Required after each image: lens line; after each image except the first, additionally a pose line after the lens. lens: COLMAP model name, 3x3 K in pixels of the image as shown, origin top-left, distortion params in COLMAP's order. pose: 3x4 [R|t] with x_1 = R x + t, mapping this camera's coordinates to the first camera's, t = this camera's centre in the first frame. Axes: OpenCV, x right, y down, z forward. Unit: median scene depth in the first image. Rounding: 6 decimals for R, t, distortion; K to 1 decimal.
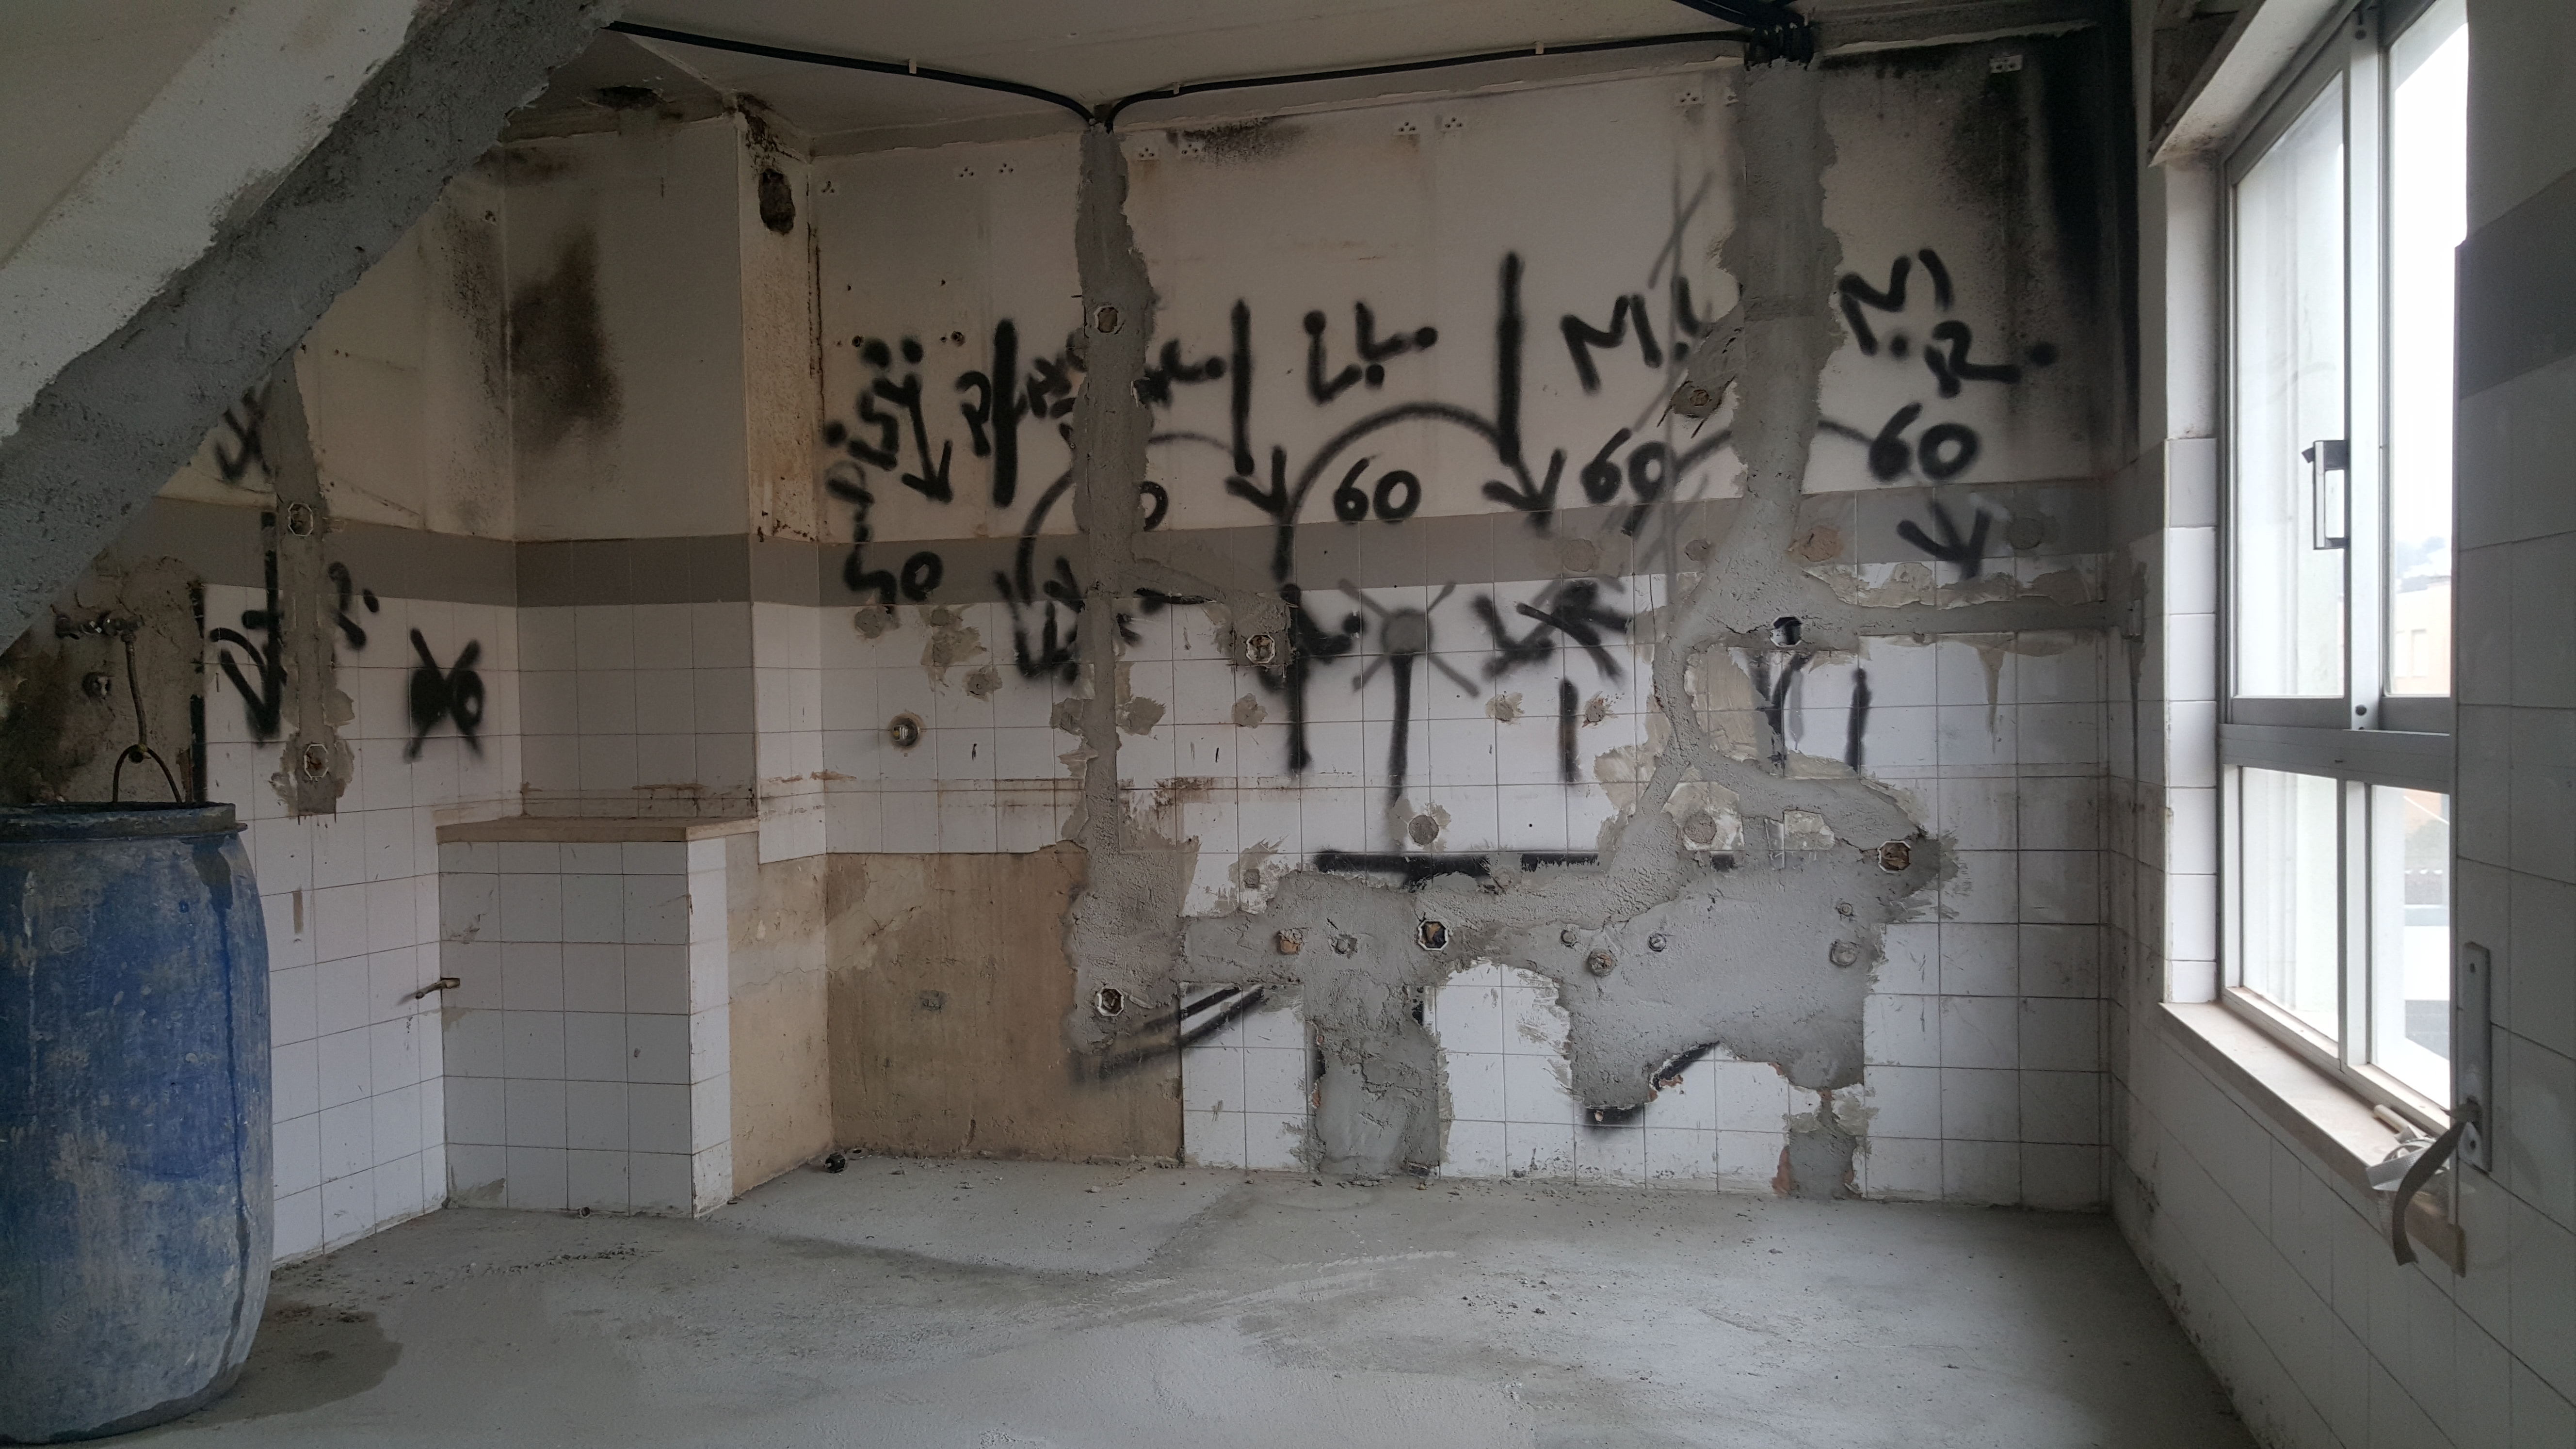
lens RADIAL K [[1848.8, 0, 1303.8], [0, 1848.8, 719.7], [0, 0, 1]] dist [0.041908, -0.057055]
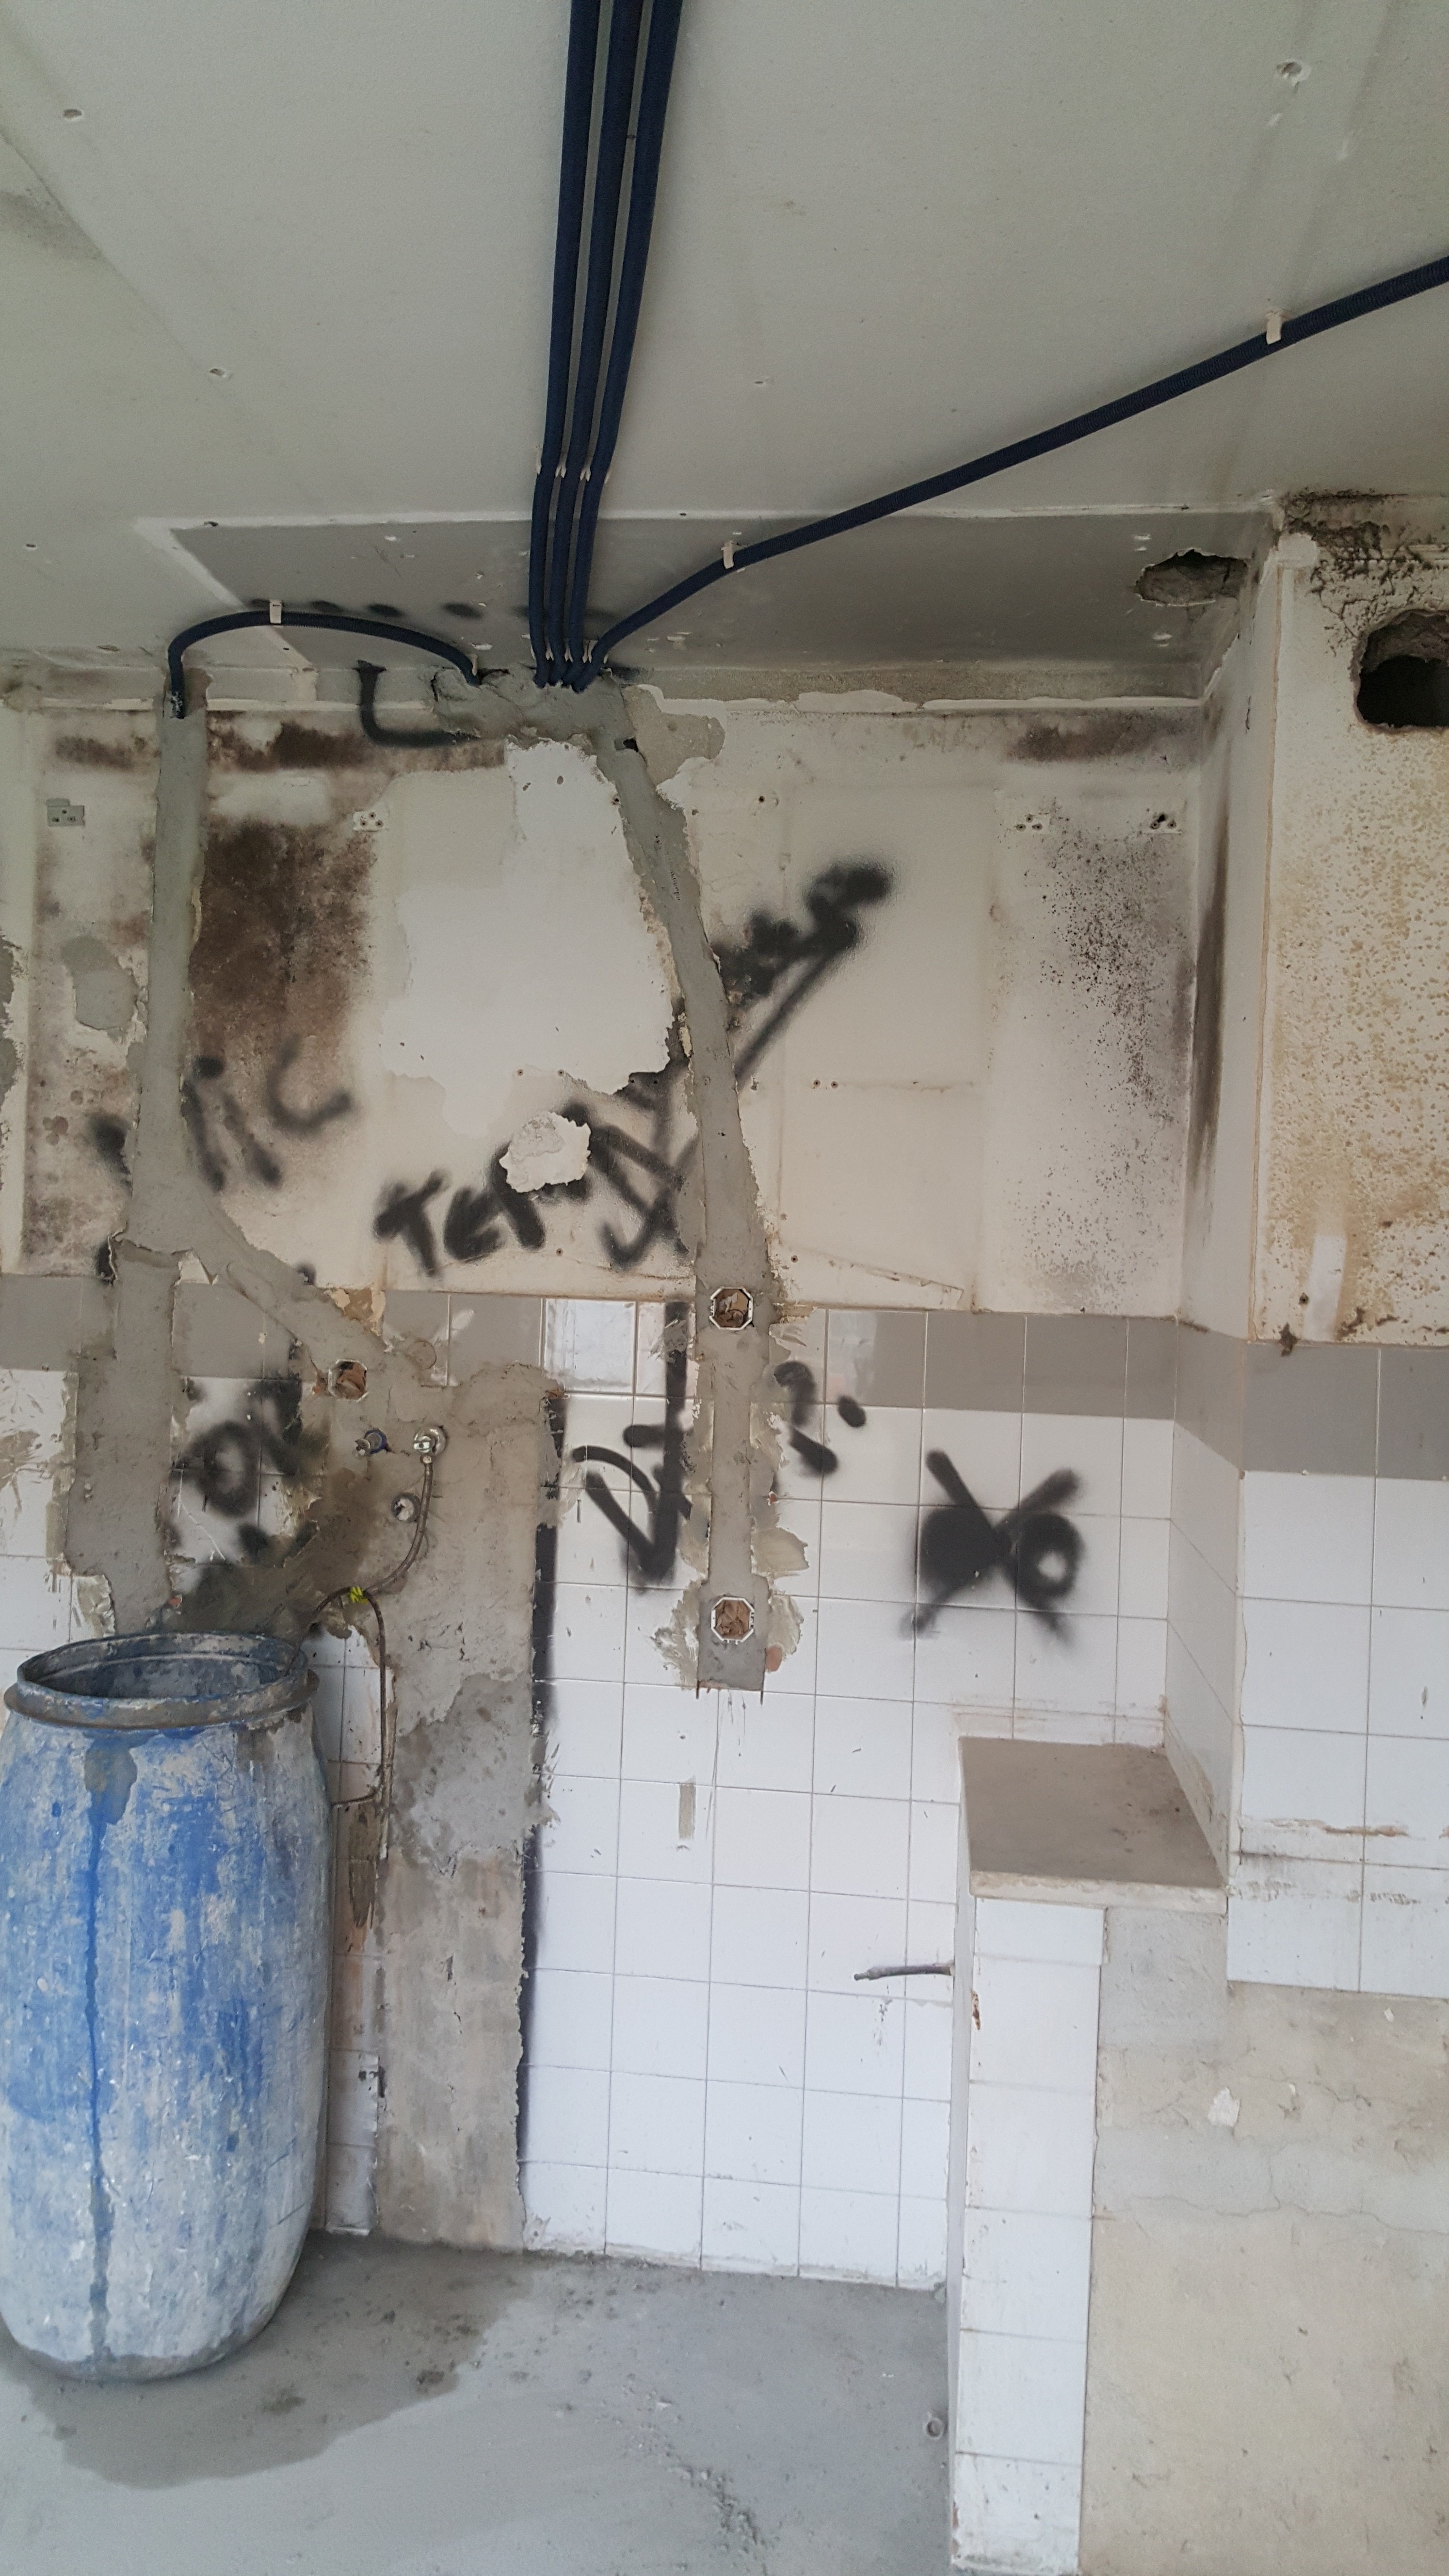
lens RADIAL K [[1848.8, 0, 720.8], [0, 1848.8, 1239.2], [0, 0, 1]] dist [0.041908, -0.057055]
pose [[0.120100, 0.025152, -0.992443, 0.229501], [-0.045044, 0.998788, 0.019862, -0.151836], [0.991739, 0.042318, 0.121087, 0.902704]]
